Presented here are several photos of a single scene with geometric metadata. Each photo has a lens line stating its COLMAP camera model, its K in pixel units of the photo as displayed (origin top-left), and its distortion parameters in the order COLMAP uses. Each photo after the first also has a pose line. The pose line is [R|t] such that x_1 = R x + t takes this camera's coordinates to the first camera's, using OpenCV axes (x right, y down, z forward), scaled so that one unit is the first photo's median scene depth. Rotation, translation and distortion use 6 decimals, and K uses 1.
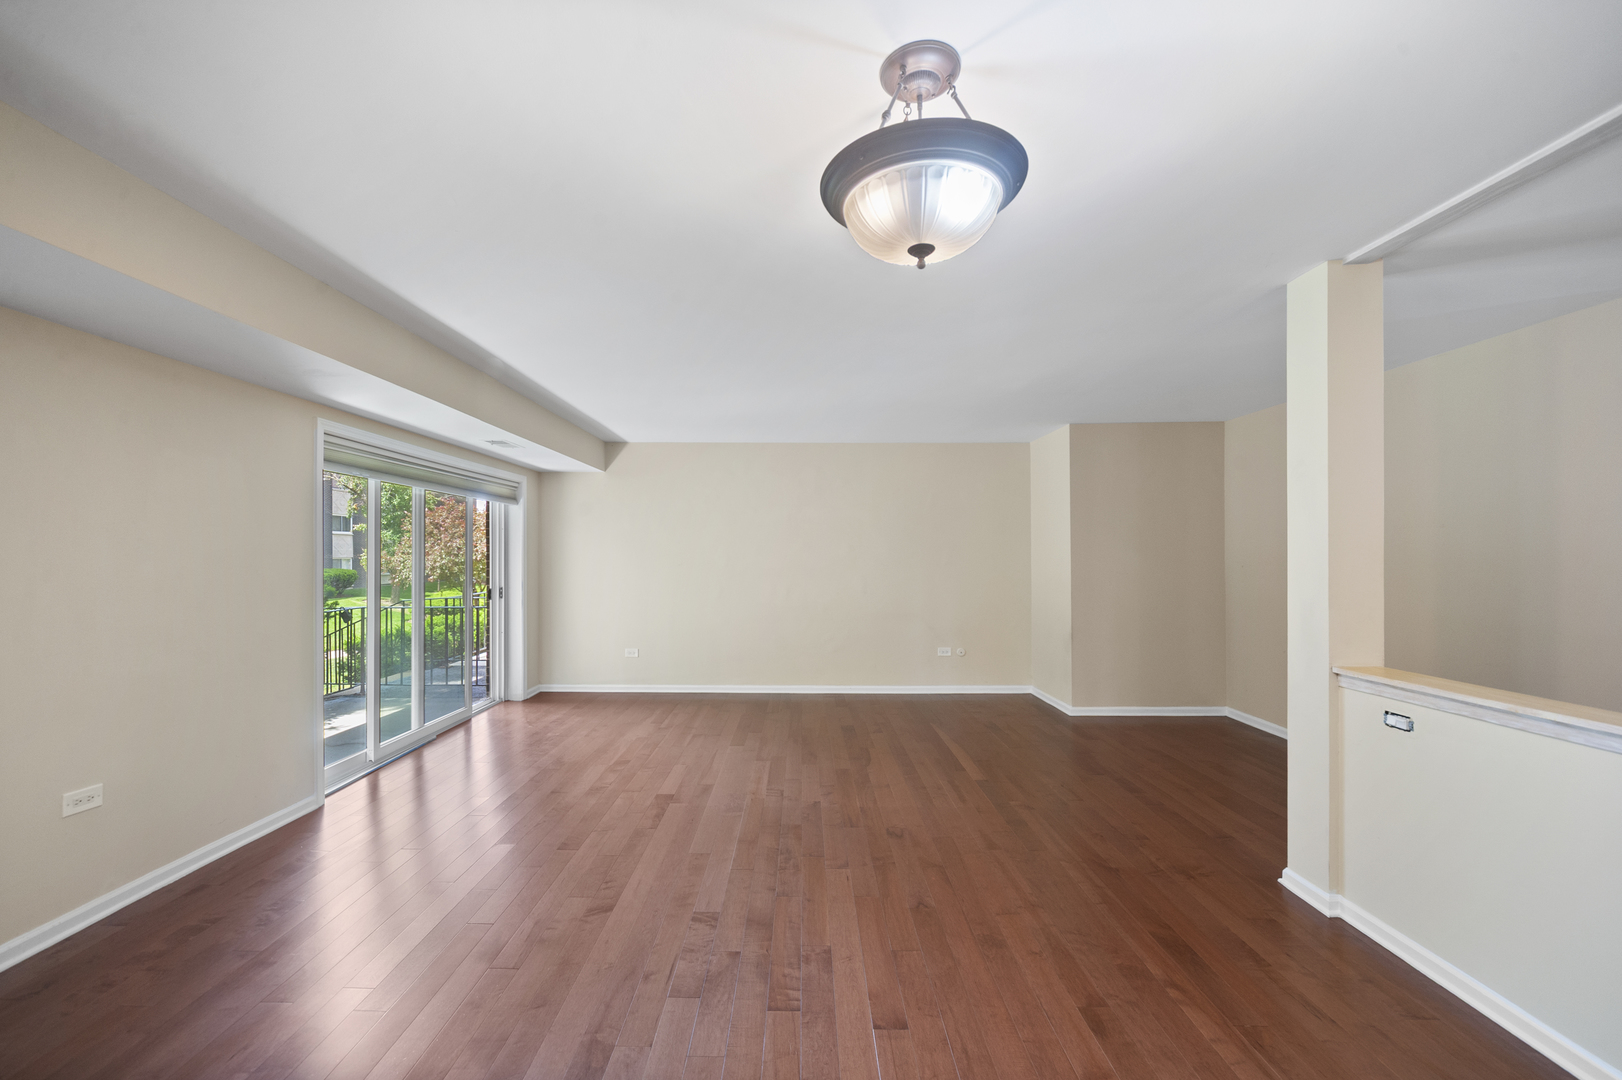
lens RADIAL K [[635.0, 0, 794.3], [0, 635.0, 552.5], [0, 0, 1]] dist [-0.002017, -0.000119]
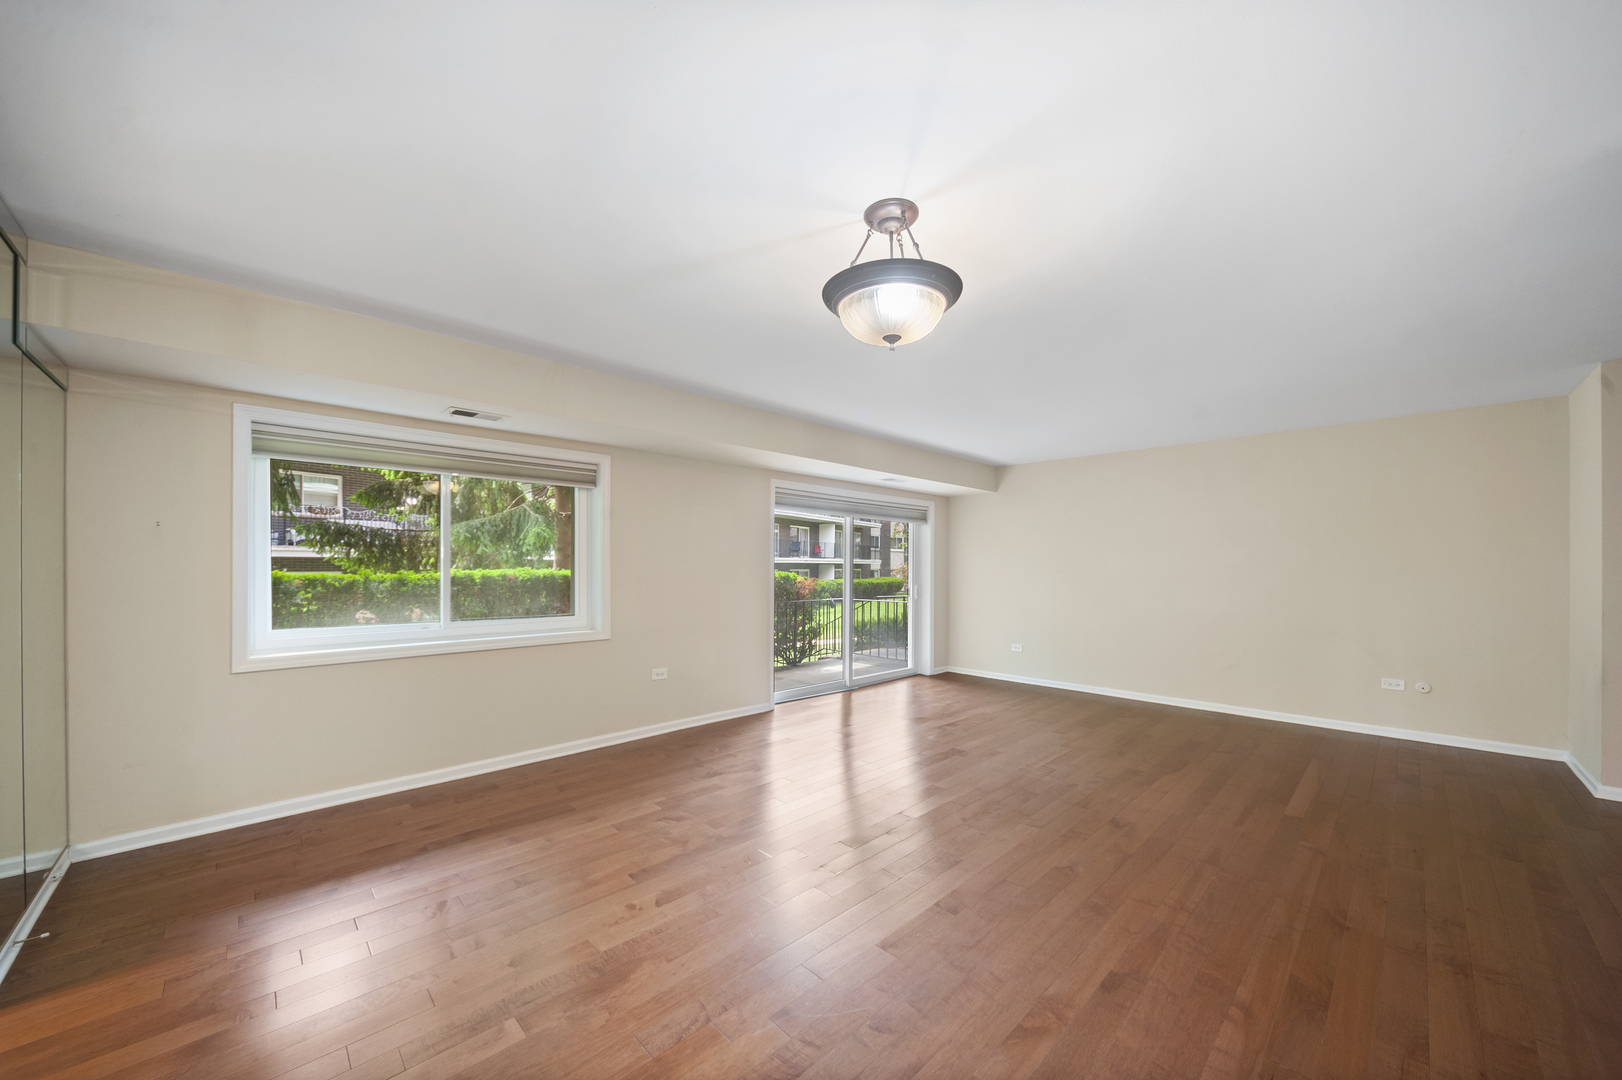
lens RADIAL K [[595.8, 0, 820.2], [0, 595.8, 566.3], [0, 0, 1]] dist [0.000163, 0.000069]
pose [[0.715582, 0.000568, -0.698528, 0.384300], [-0.000007, 1.000000, 0.000806, 0.016016], [0.698529, -0.000572, 0.715582, -0.031702]]
